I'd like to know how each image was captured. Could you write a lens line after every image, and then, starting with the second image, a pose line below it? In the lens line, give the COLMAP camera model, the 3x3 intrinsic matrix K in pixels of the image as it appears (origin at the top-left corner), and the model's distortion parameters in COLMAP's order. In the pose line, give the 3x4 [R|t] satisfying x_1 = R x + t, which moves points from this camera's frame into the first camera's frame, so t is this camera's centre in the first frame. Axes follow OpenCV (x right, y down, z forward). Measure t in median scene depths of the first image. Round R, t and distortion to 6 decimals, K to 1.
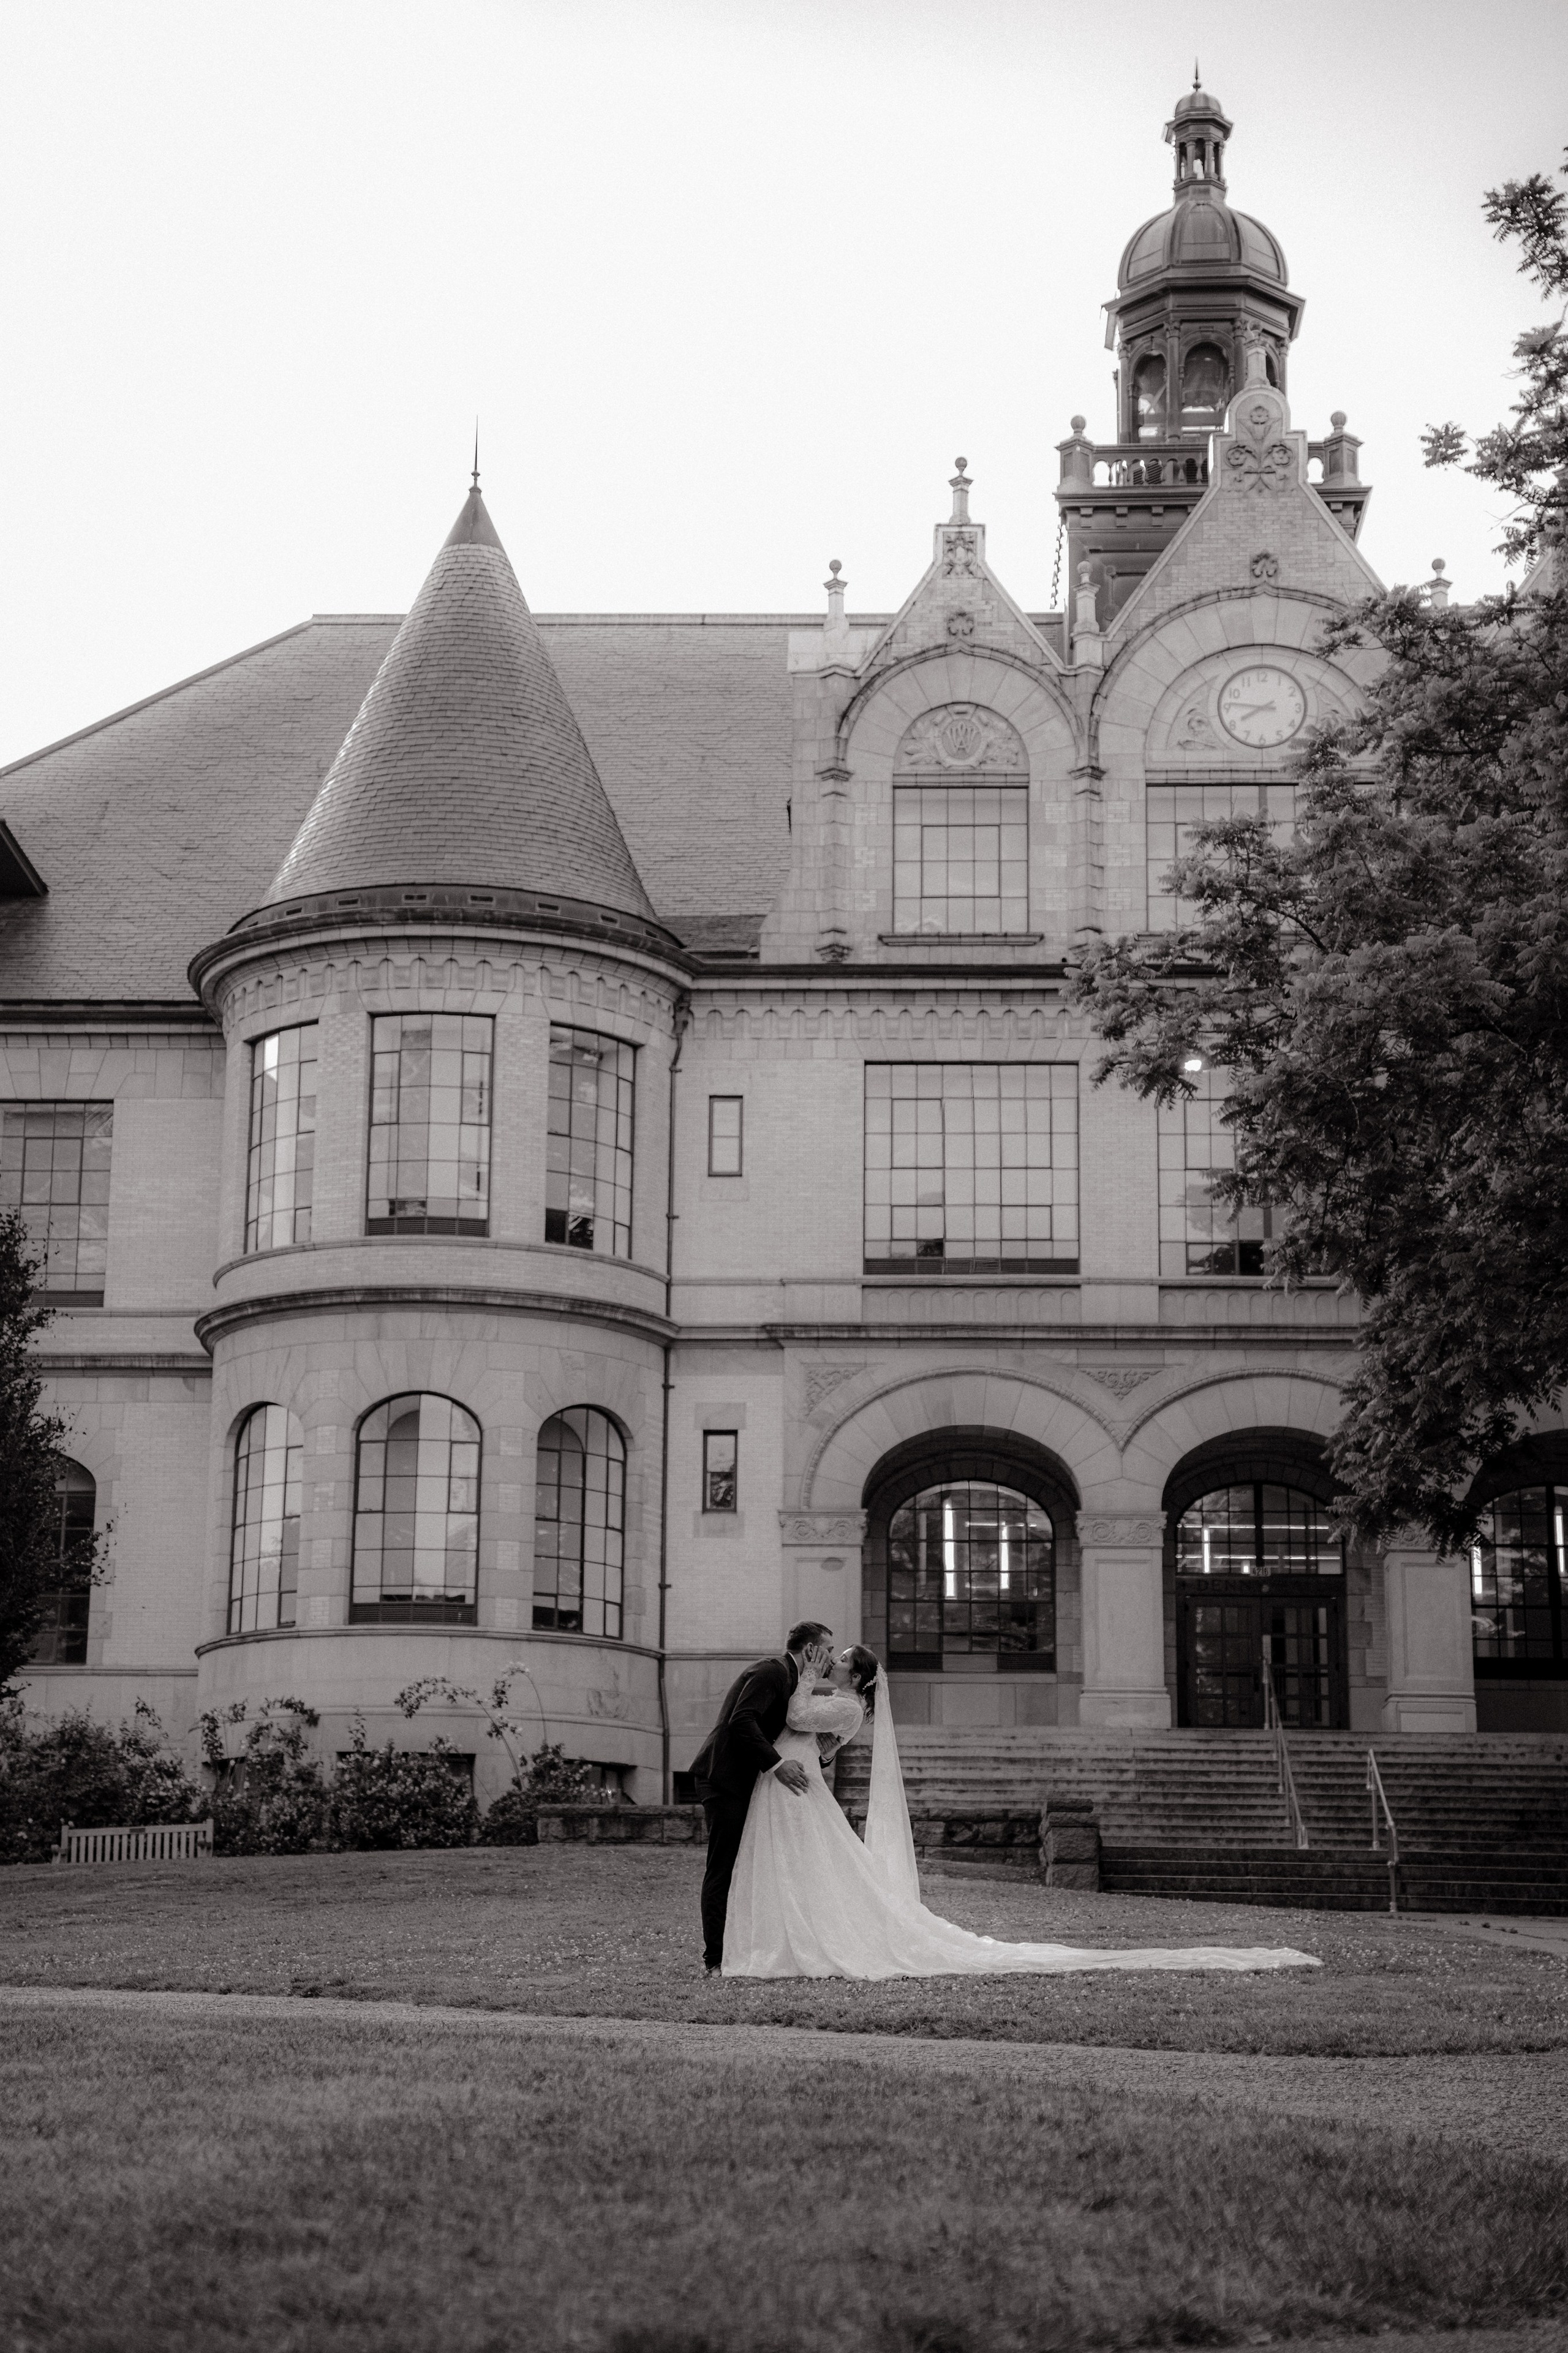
lens RADIAL K [[3922.3, 0, 784.0], [0, 3922.3, 1176.5], [0, 0, 1]] dist [0.176480, 0.204502]
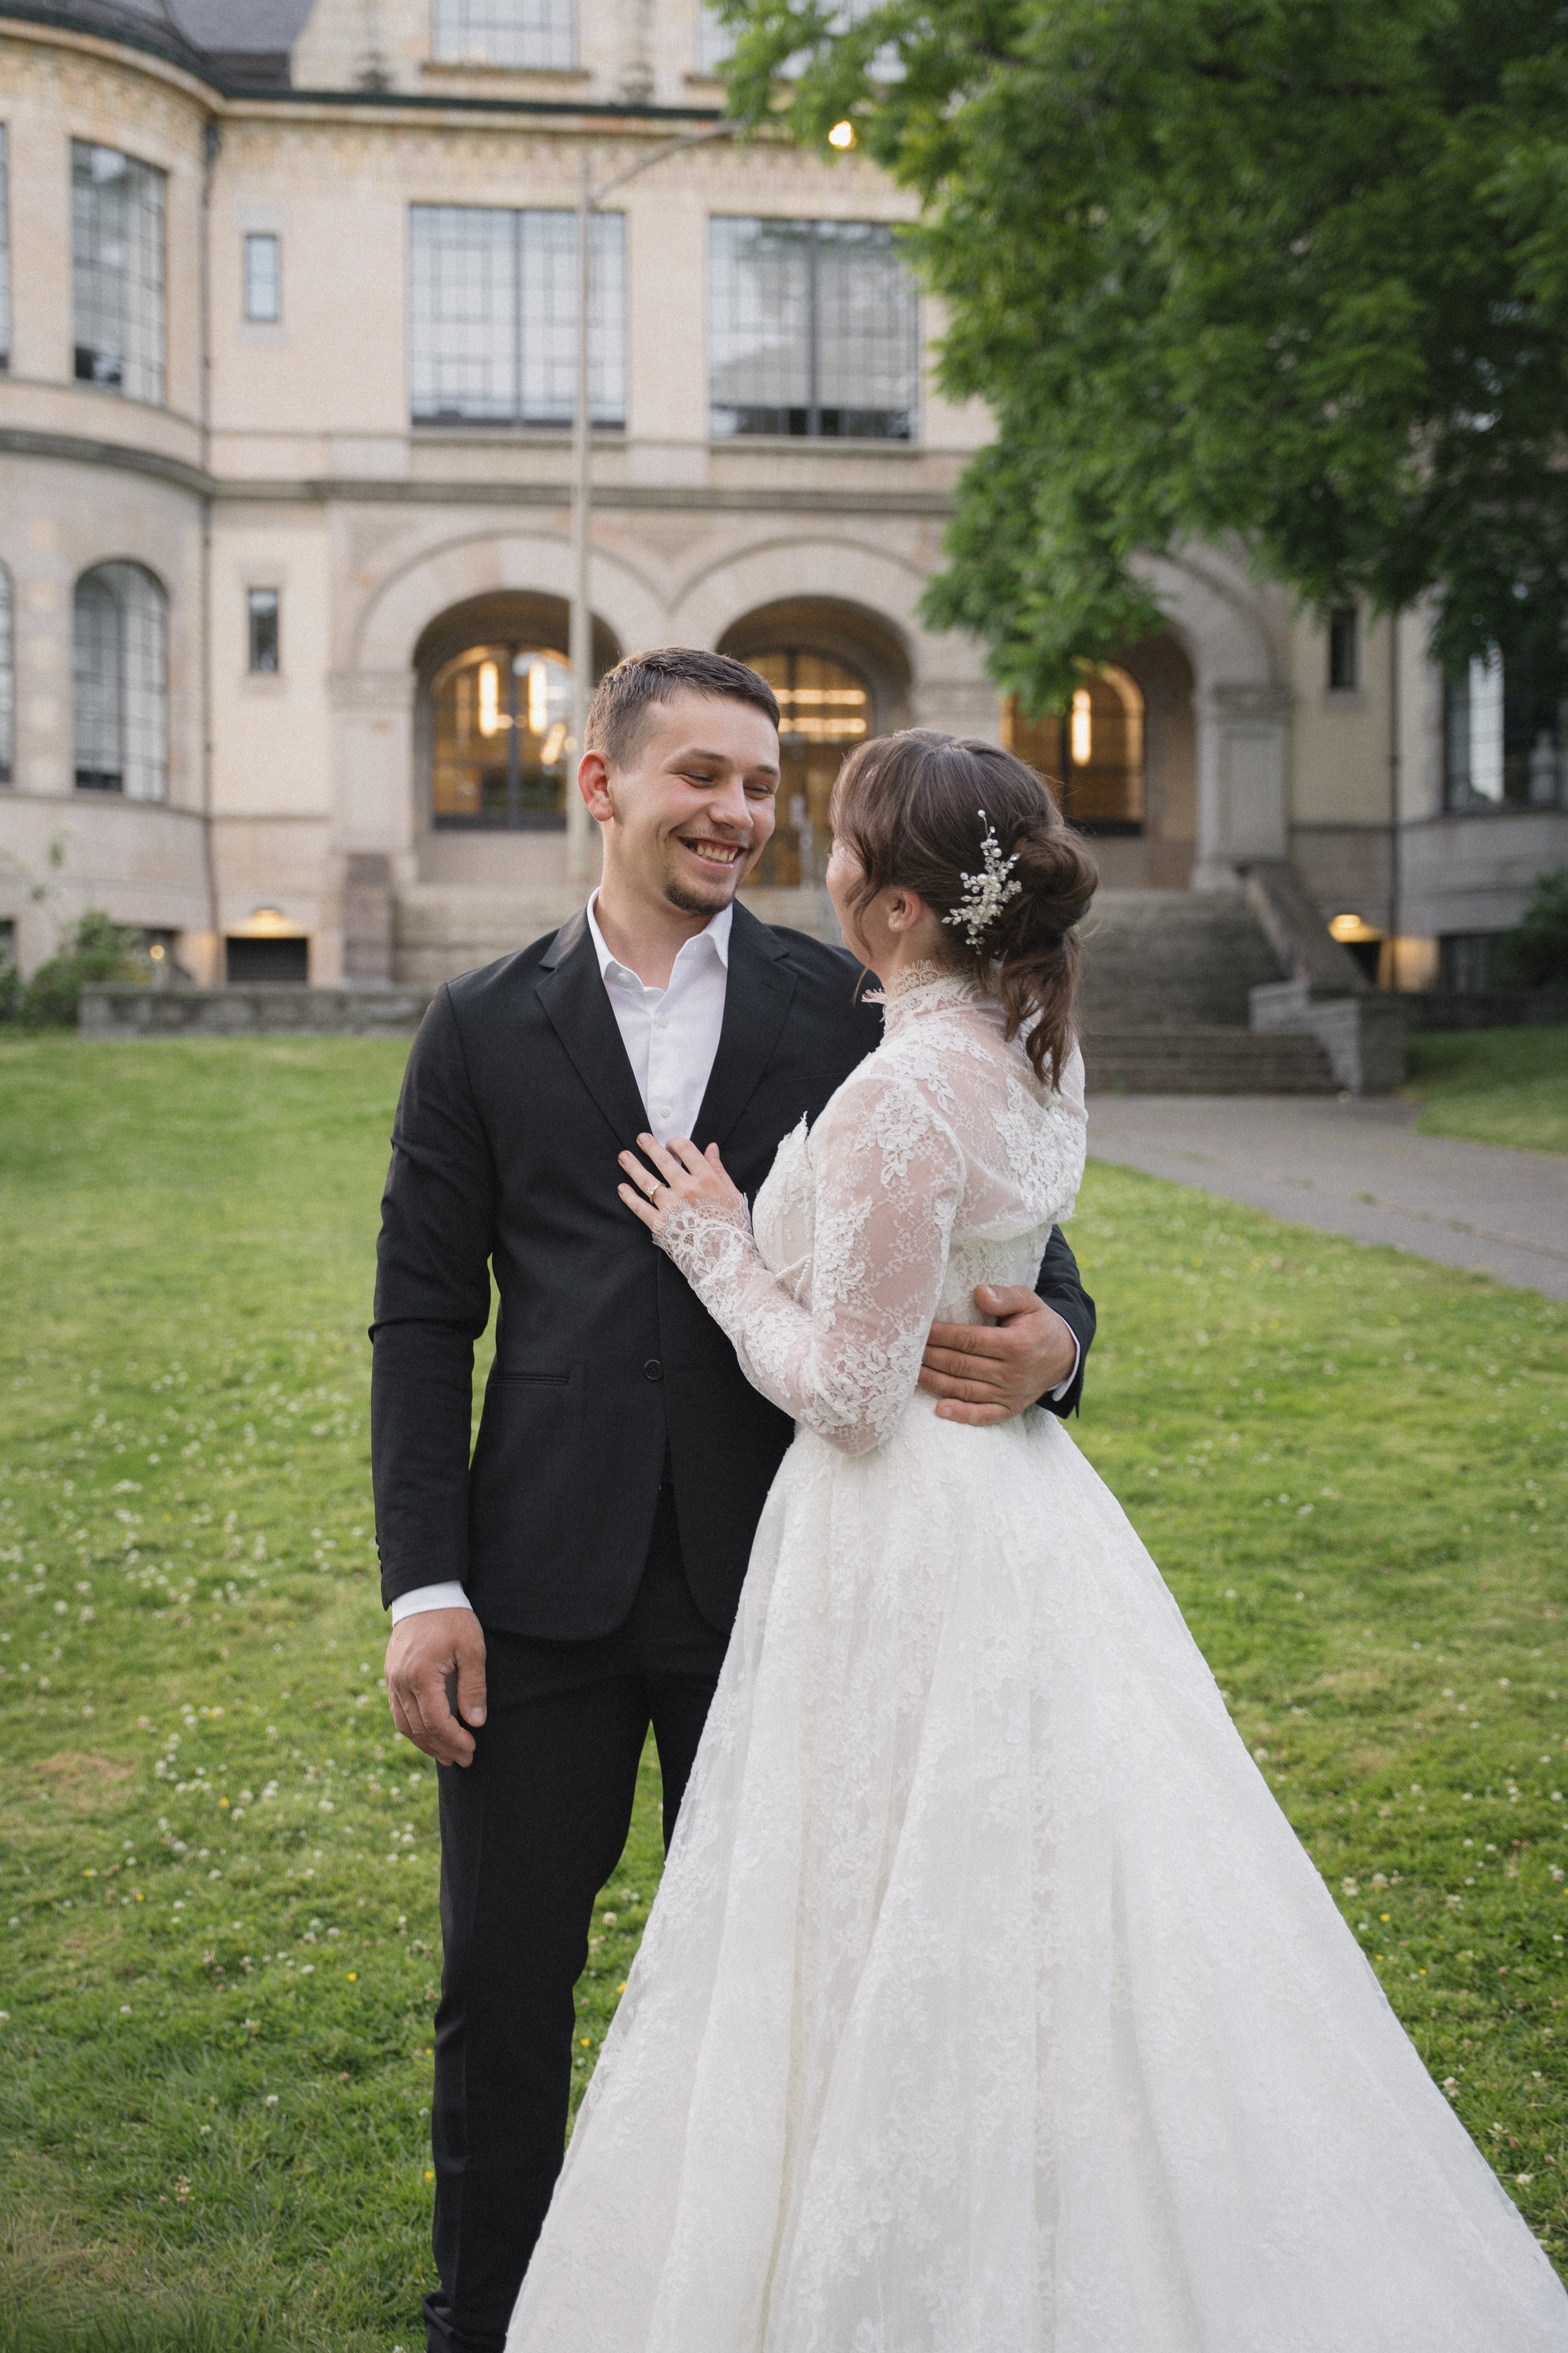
lens RADIAL K [[2909.5, 0, 784.0], [0, 2909.5, 1176.5], [0, 0, 1]] dist [0.015747, 0.038209]
pose [[0.985920, -0.016742, 0.166376, -0.011500], [-0.024605, 0.969620, 0.243376, 0.026651], [-0.165396, -0.244043, 0.955556, 0.246124]]
